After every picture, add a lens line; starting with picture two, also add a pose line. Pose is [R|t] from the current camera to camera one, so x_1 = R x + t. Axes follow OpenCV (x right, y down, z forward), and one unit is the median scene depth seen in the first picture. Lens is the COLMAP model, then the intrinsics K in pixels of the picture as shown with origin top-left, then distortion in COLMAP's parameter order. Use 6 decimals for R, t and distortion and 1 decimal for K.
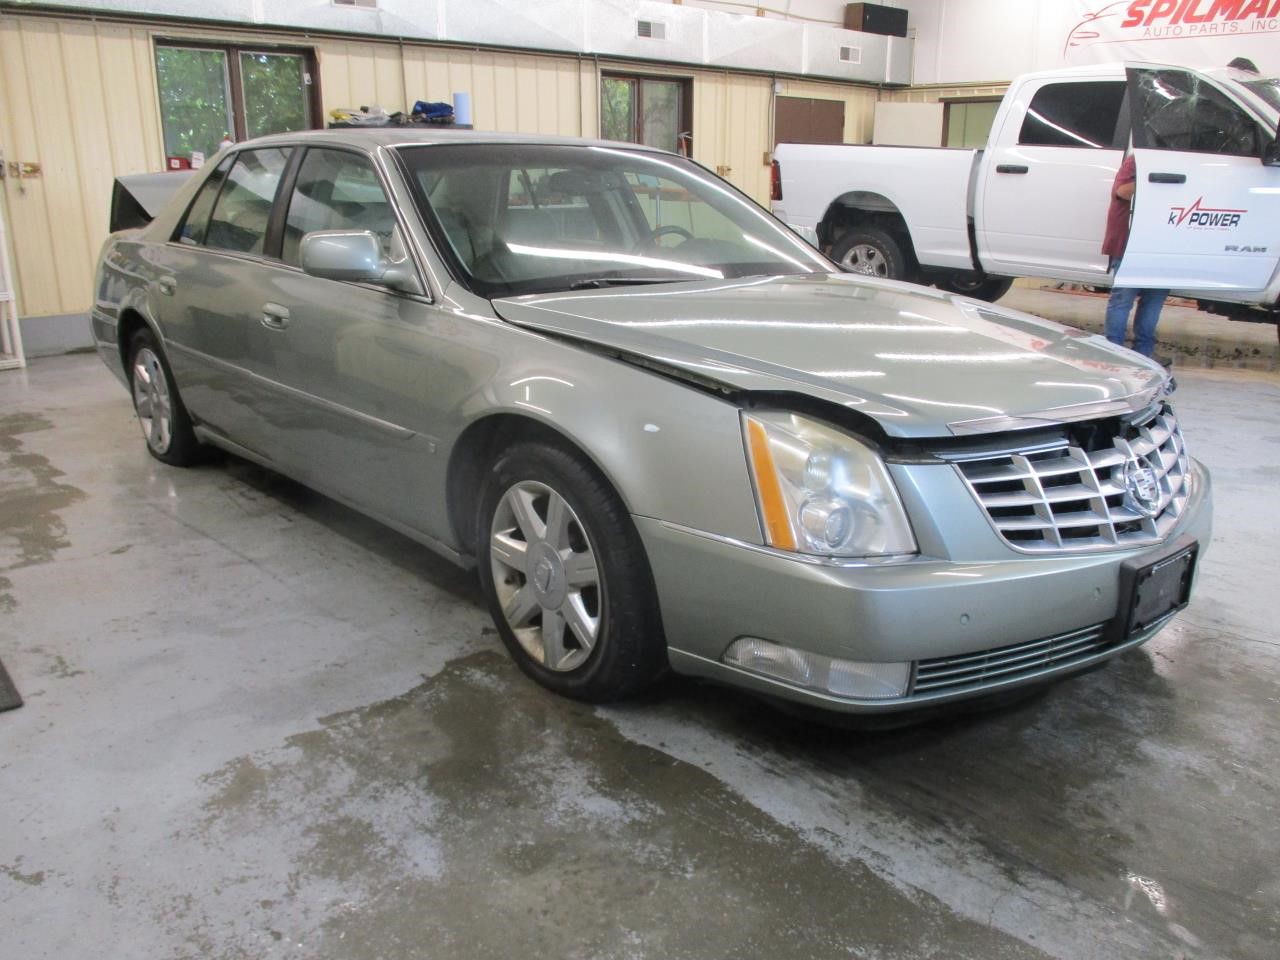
lens RADIAL K [[1073.2, 0, 640.0], [0, 1073.2, 480.0], [0, 0, 1]] dist [-0.000352, 0.002137]
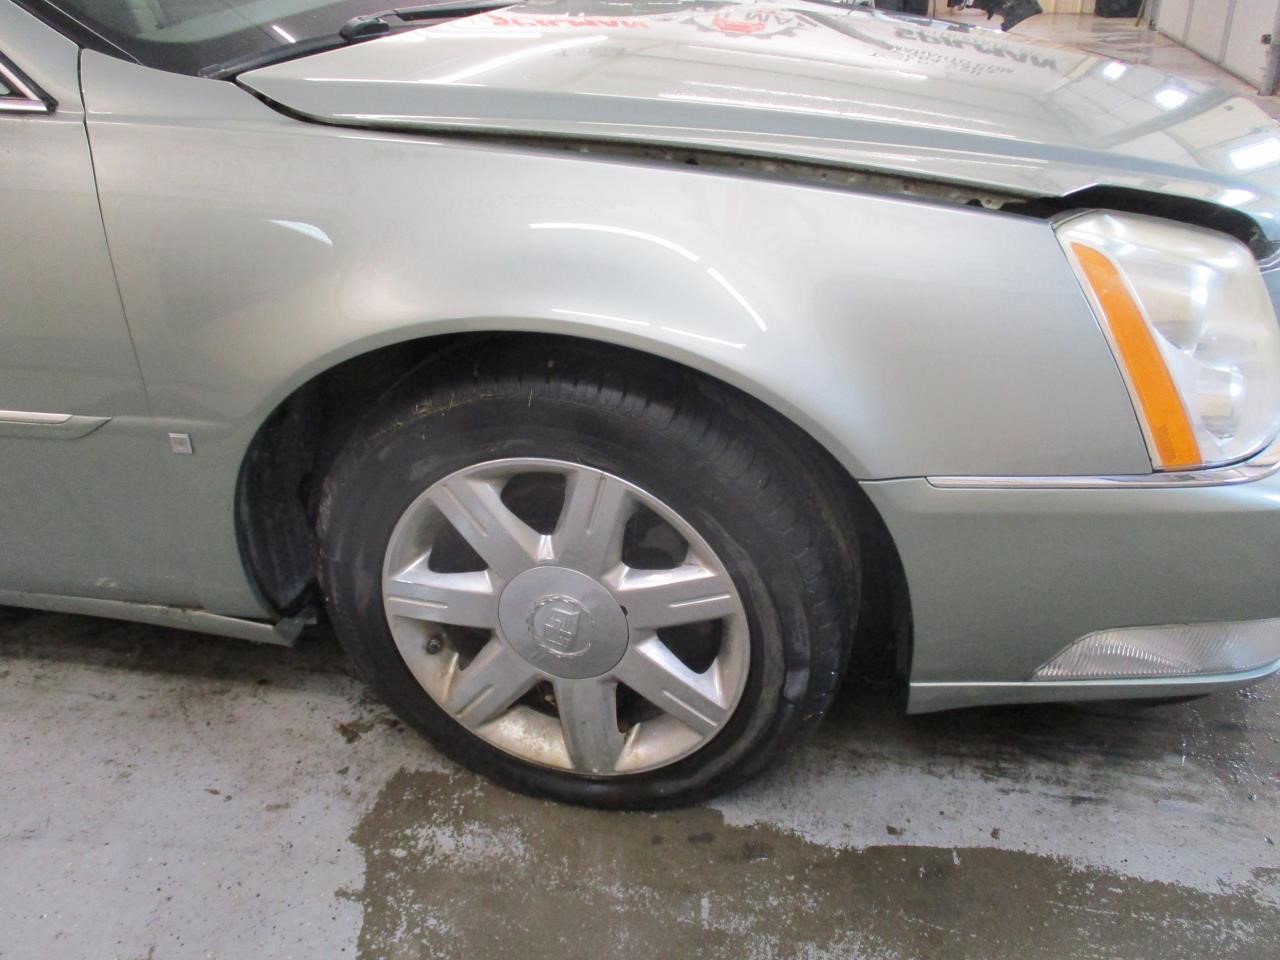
lens RADIAL K [[1073.2, 0, 640.0], [0, 1073.2, 480.0], [0, 0, 1]] dist [-0.000352, 0.002137]
pose [[0.805672, -0.319130, 0.499048, -0.293484], [0.201670, 0.939916, 0.275476, -0.109496], [-0.556976, -0.121300, 0.821623, 0.576336]]
